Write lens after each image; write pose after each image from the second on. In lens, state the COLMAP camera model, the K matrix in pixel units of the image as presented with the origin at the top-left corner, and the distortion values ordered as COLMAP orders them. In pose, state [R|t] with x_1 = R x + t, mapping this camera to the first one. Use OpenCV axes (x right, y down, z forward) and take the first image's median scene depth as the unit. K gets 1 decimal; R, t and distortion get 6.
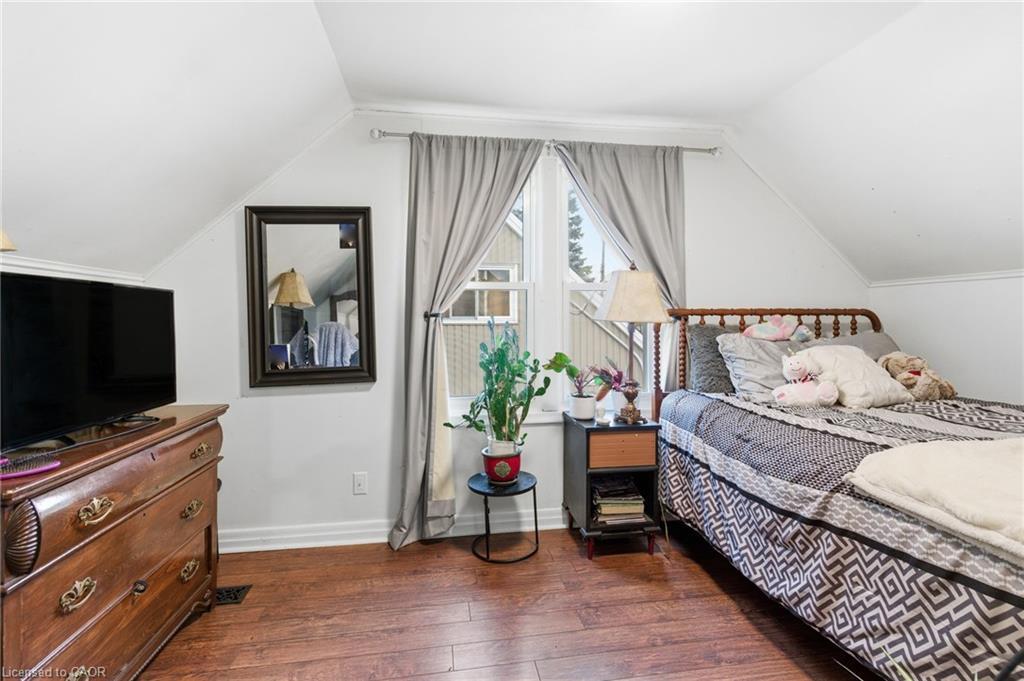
lens RADIAL K [[469.8, 0, 511.4], [0, 469.8, 331.8], [0, 0, 1]] dist [0.010088, -0.001846]
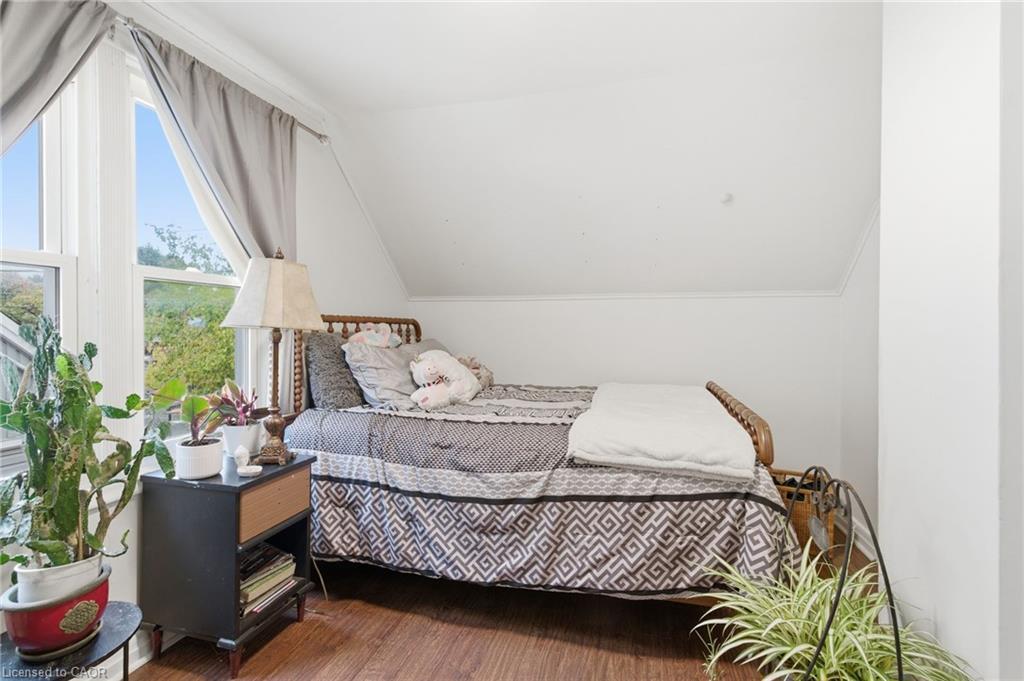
lens RADIAL K [[469.8, 0, 508.9], [0, 469.8, 342.9], [0, 0, 1]] dist [0.010088, -0.001846]
pose [[0.423747, -0.025288, 0.905427, -0.380705], [0.018310, 0.999645, 0.019350, -0.010430], [-0.905595, 0.008379, 0.424060, 0.484479]]
